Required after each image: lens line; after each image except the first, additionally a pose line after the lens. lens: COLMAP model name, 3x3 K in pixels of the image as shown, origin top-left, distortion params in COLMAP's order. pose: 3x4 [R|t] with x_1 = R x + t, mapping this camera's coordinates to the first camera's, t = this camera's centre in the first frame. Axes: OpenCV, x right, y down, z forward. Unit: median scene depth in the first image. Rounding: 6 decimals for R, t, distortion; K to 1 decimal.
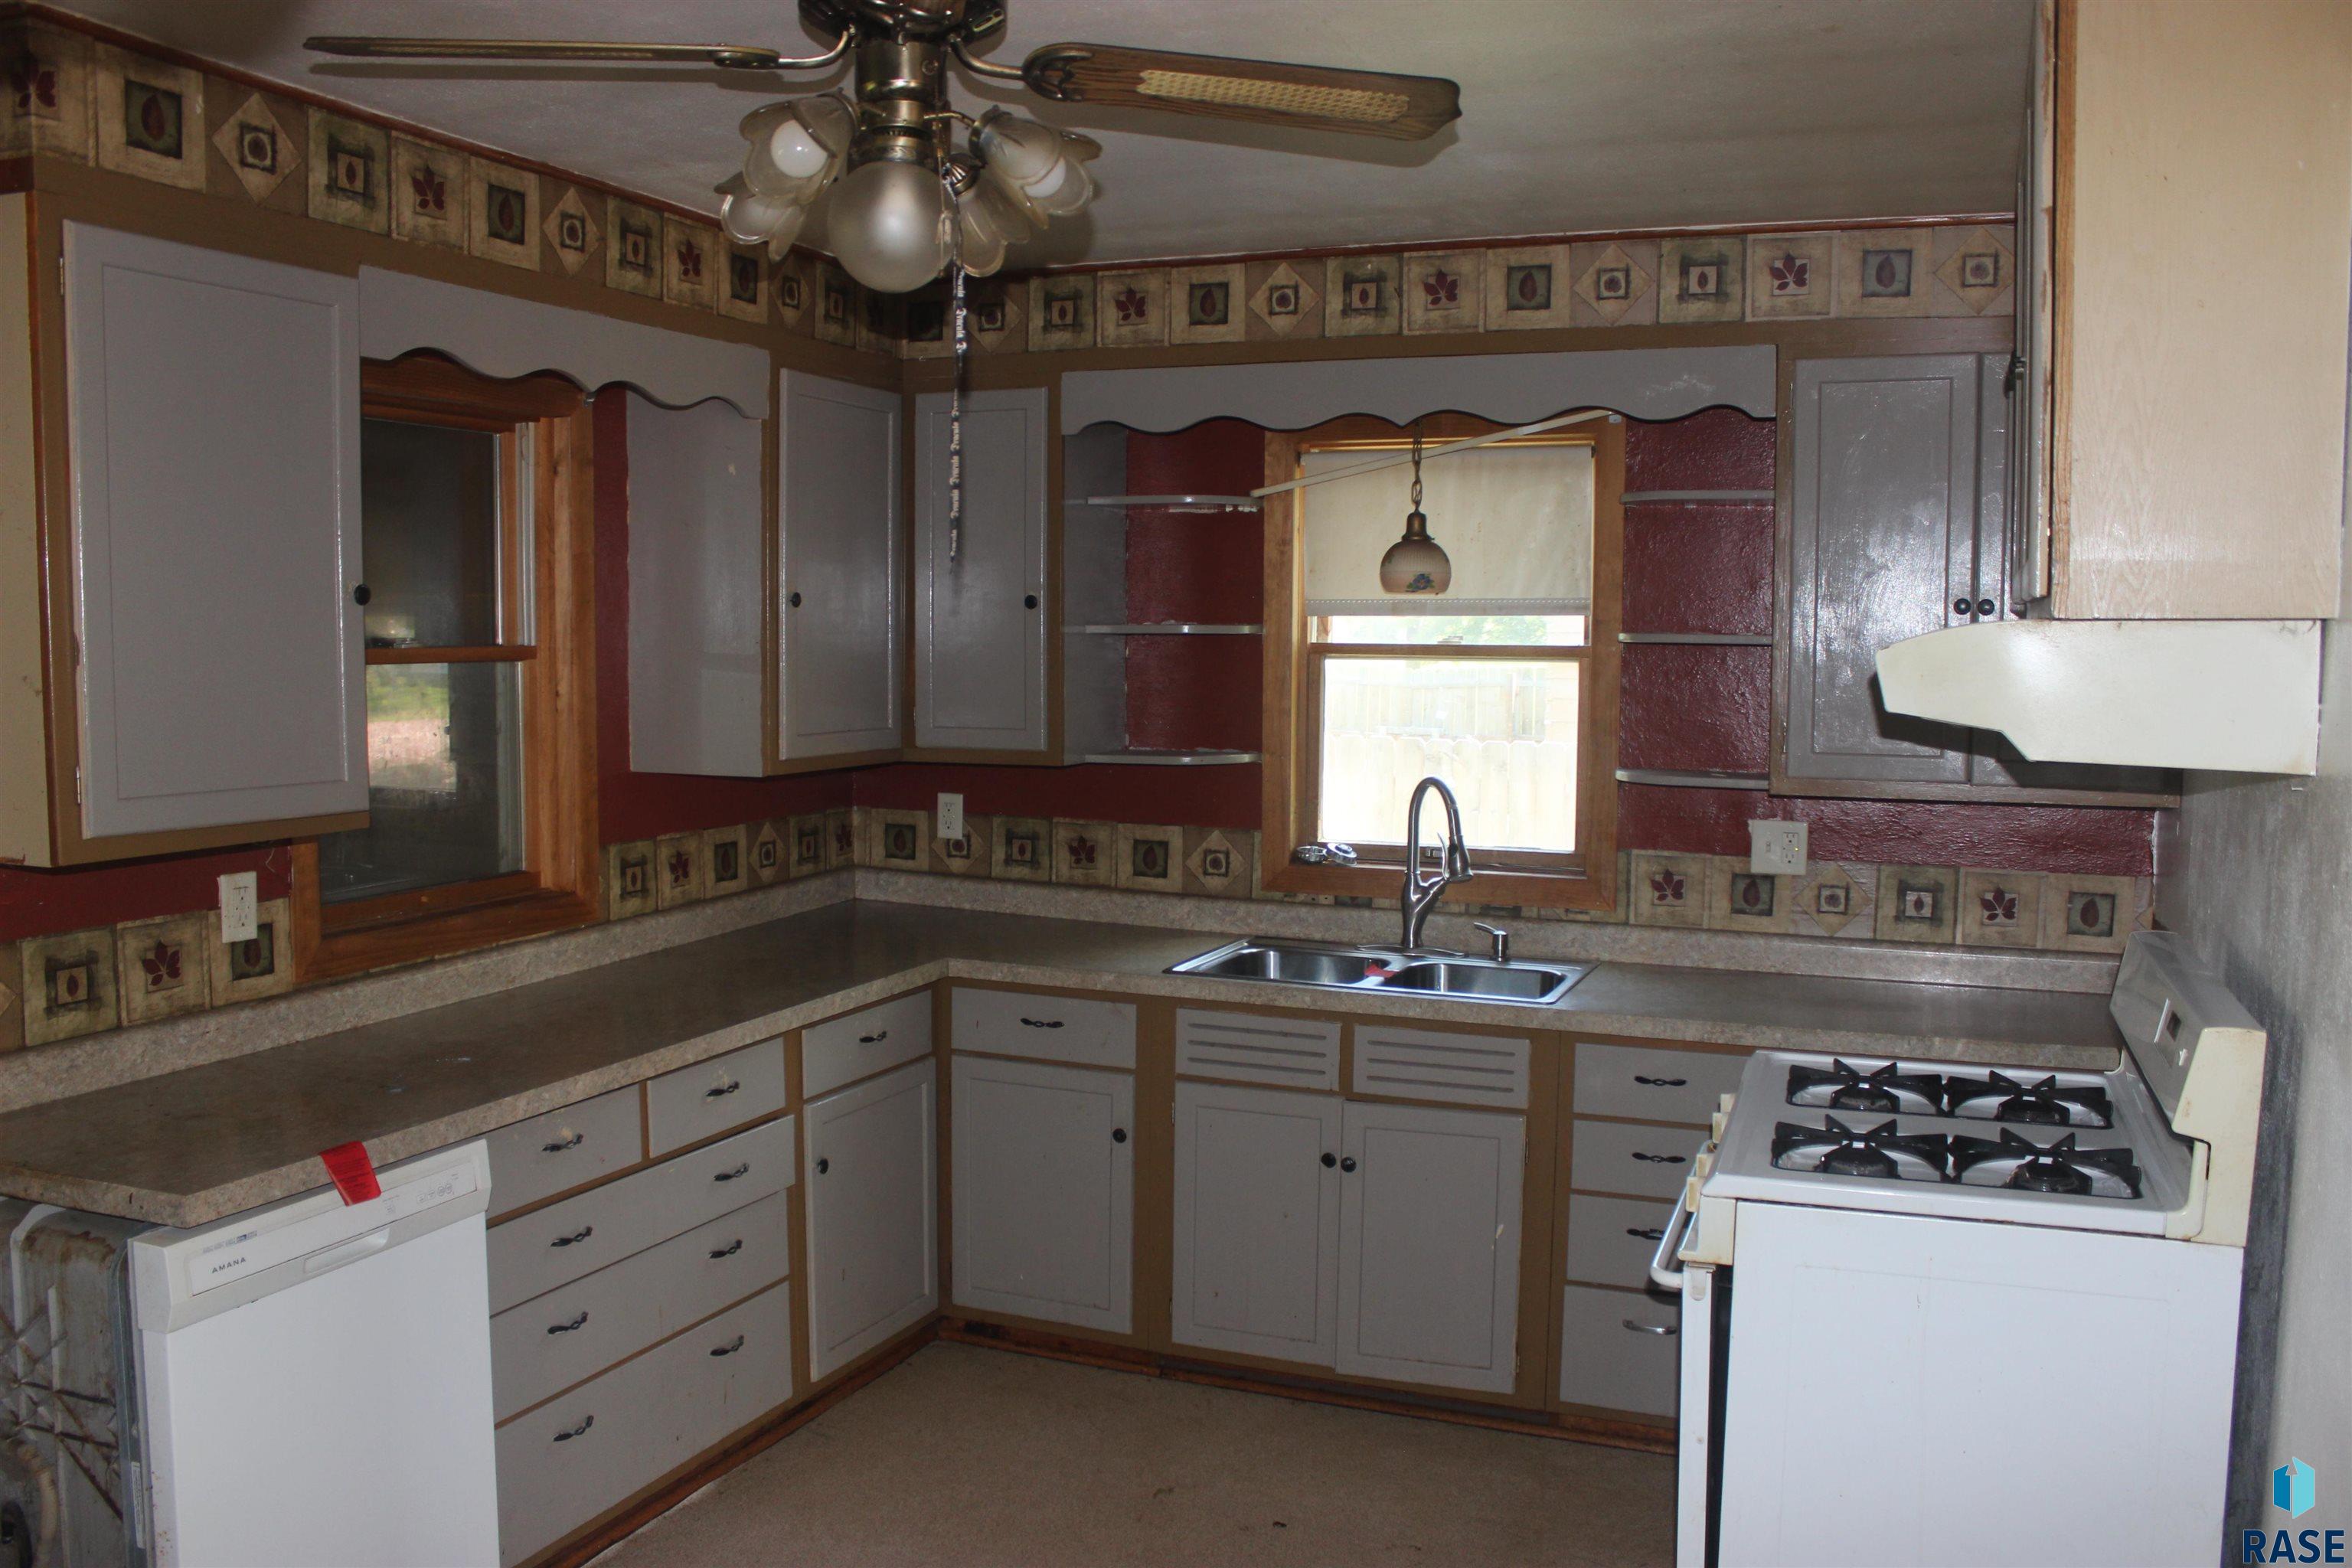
lens RADIAL K [[1962.4, 0, 1180.8], [0, 1962.4, 784.9], [0, 0, 1]] dist [-0.131747, 0.091135]
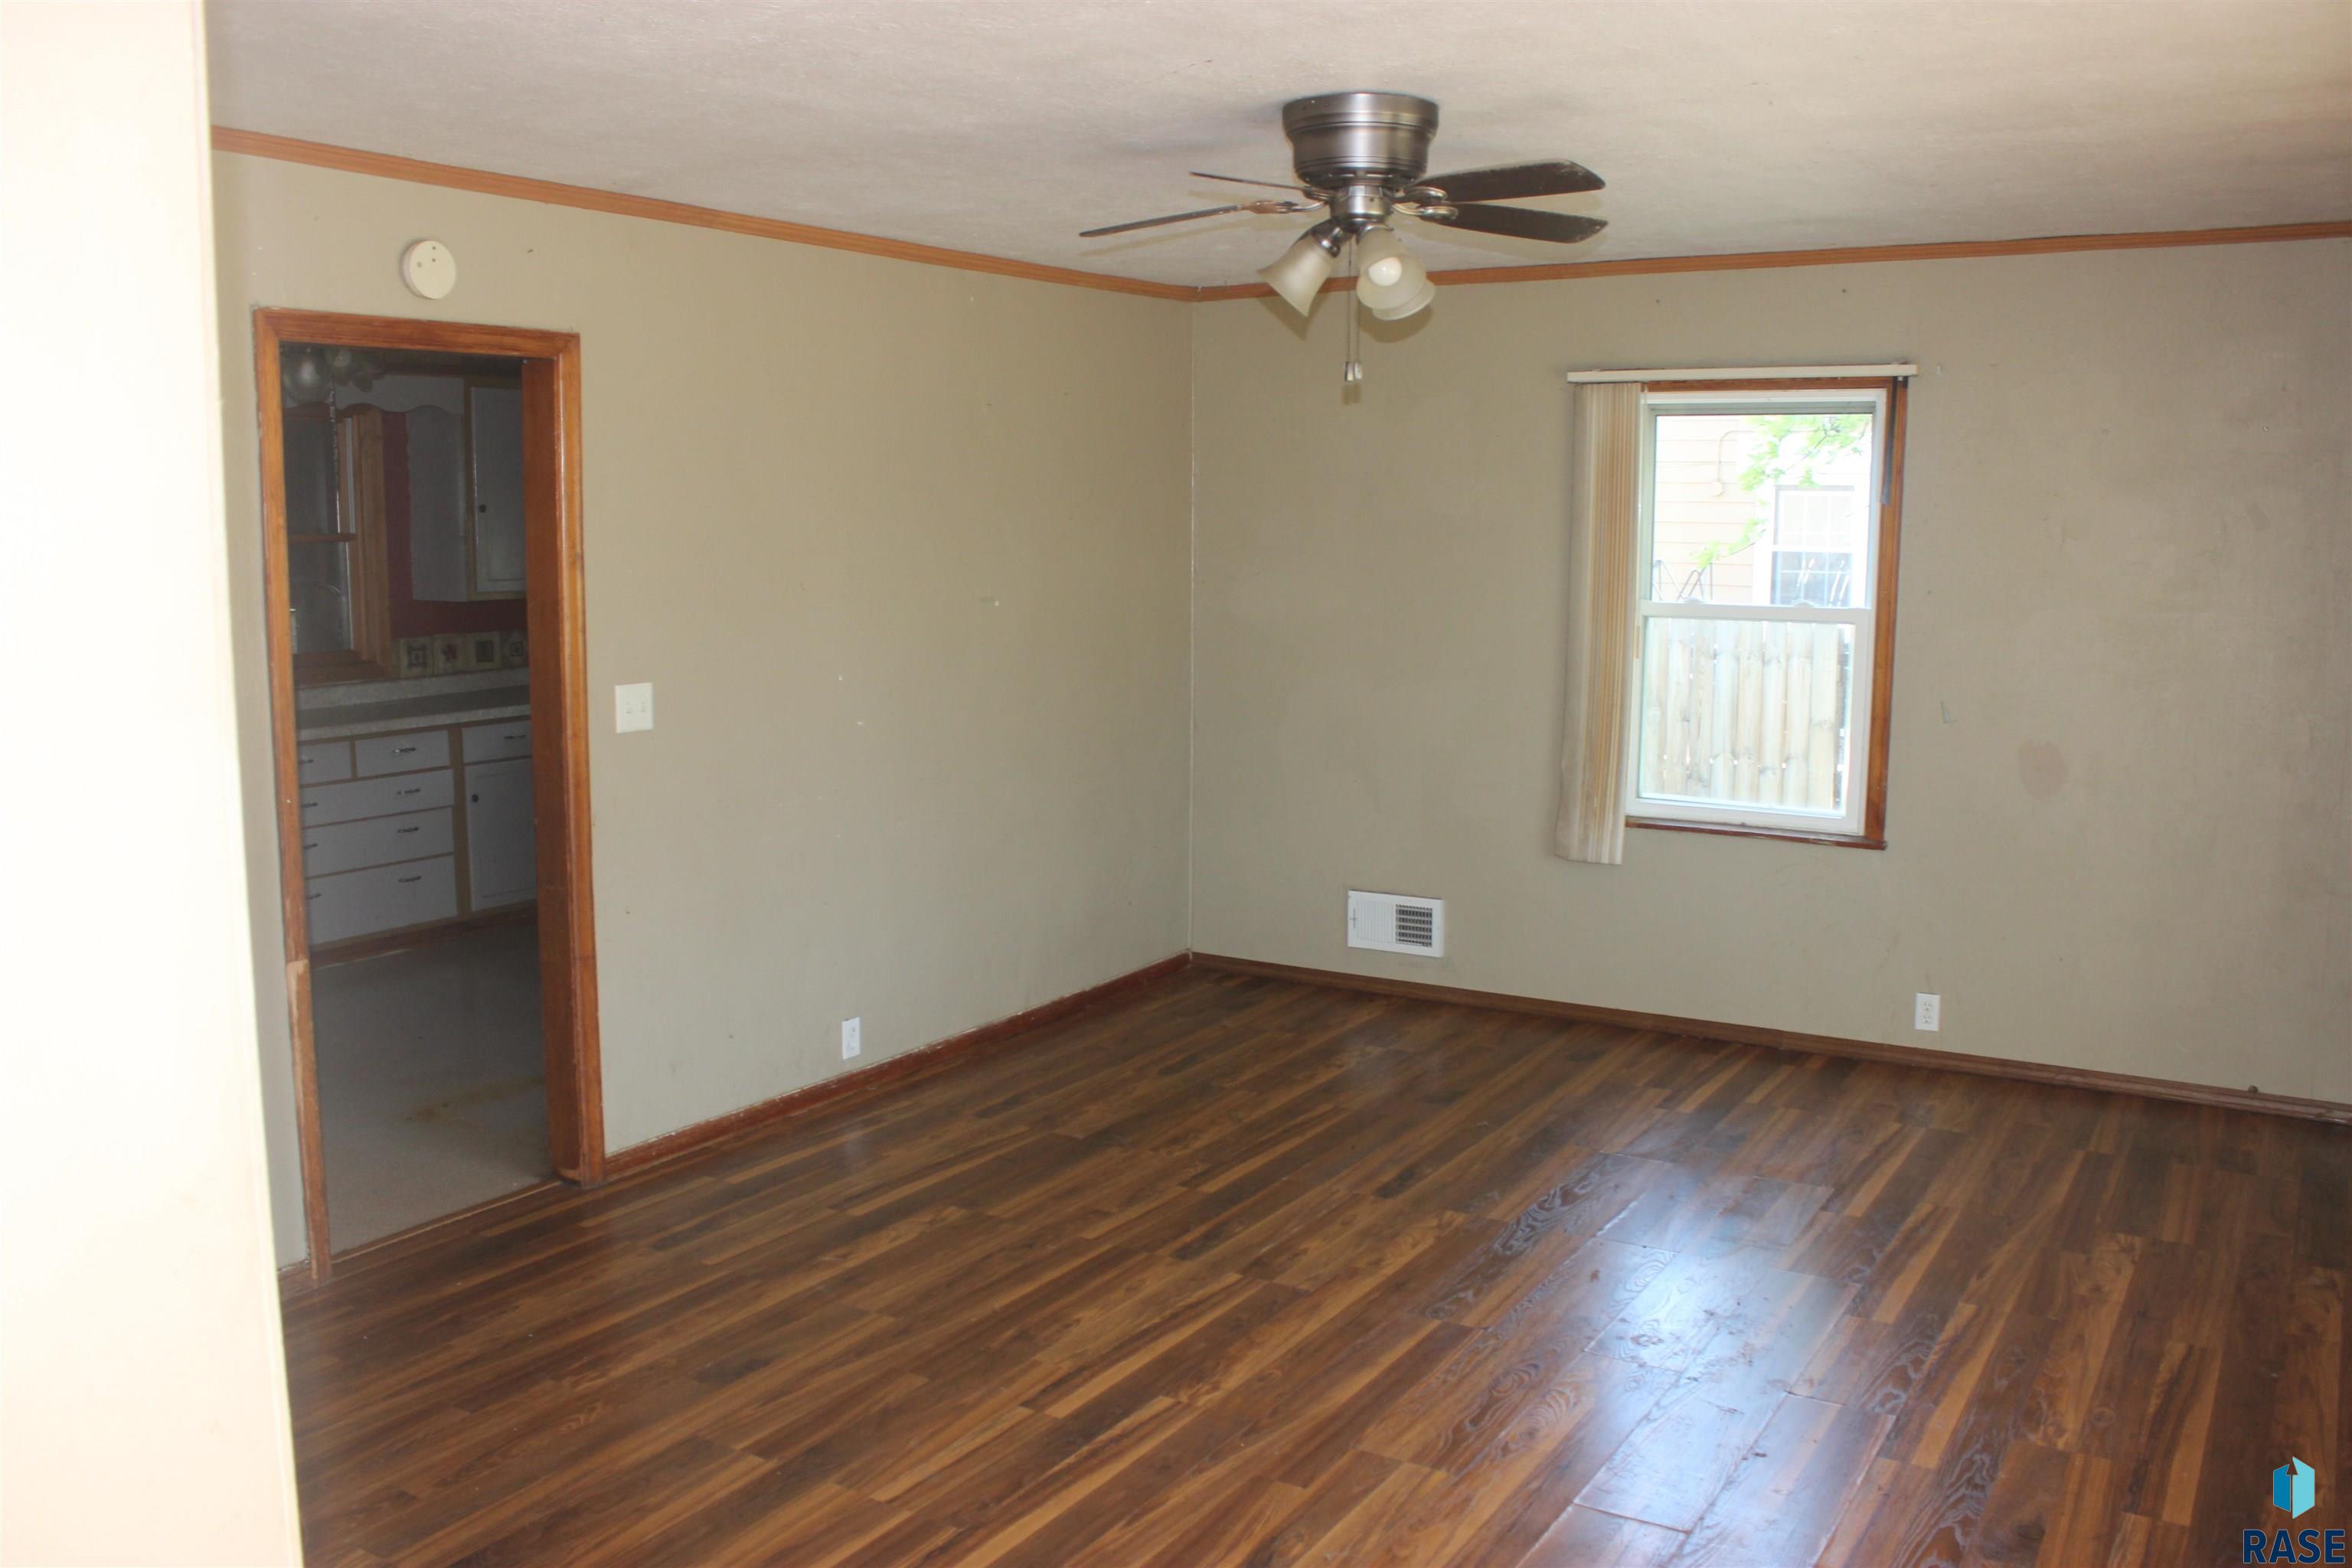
lens RADIAL K [[1962.4, 0, 1187.3], [0, 1962.4, 780.2], [0, 0, 1]] dist [-0.131747, 0.091135]
pose [[0.987652, 0.023458, -0.154898, 0.764255], [-0.014299, 0.998097, 0.059983, 0.045673], [0.156011, -0.057027, 0.986108, -0.749574]]
